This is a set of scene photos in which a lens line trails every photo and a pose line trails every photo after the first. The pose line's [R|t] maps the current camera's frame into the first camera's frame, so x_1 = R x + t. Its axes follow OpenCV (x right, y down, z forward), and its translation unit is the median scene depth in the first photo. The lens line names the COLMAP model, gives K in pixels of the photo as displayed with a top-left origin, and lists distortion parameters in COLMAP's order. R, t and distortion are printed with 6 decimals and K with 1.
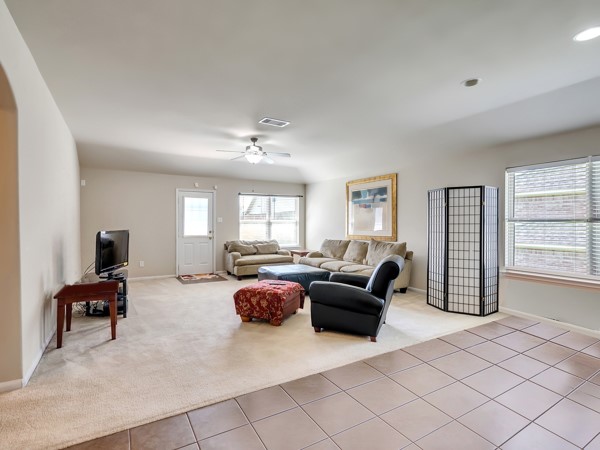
lens RADIAL K [[306.9, 0, 296.5], [0, 306.9, 225.1], [0, 0, 1]] dist [-0.008194, 0.006125]
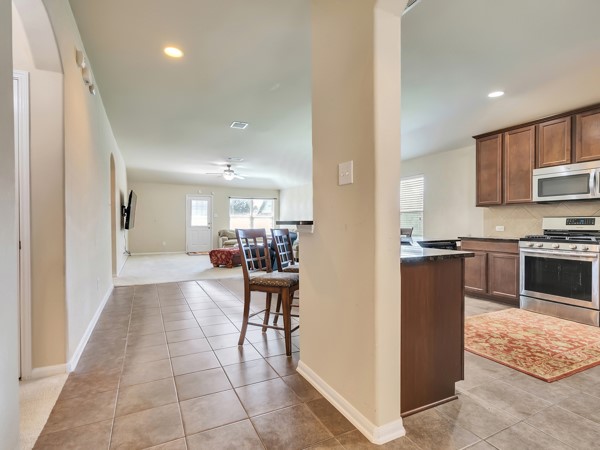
lens RADIAL K [[306.9, 0, 294.8], [0, 306.9, 224.9], [0, 0, 1]] dist [-0.008194, 0.006125]
pose [[0.997102, 0.001220, -0.076068, 0.296067], [-0.001080, 0.999998, 0.001880, 0.031460], [0.076070, -0.001793, 0.997101, -0.540775]]
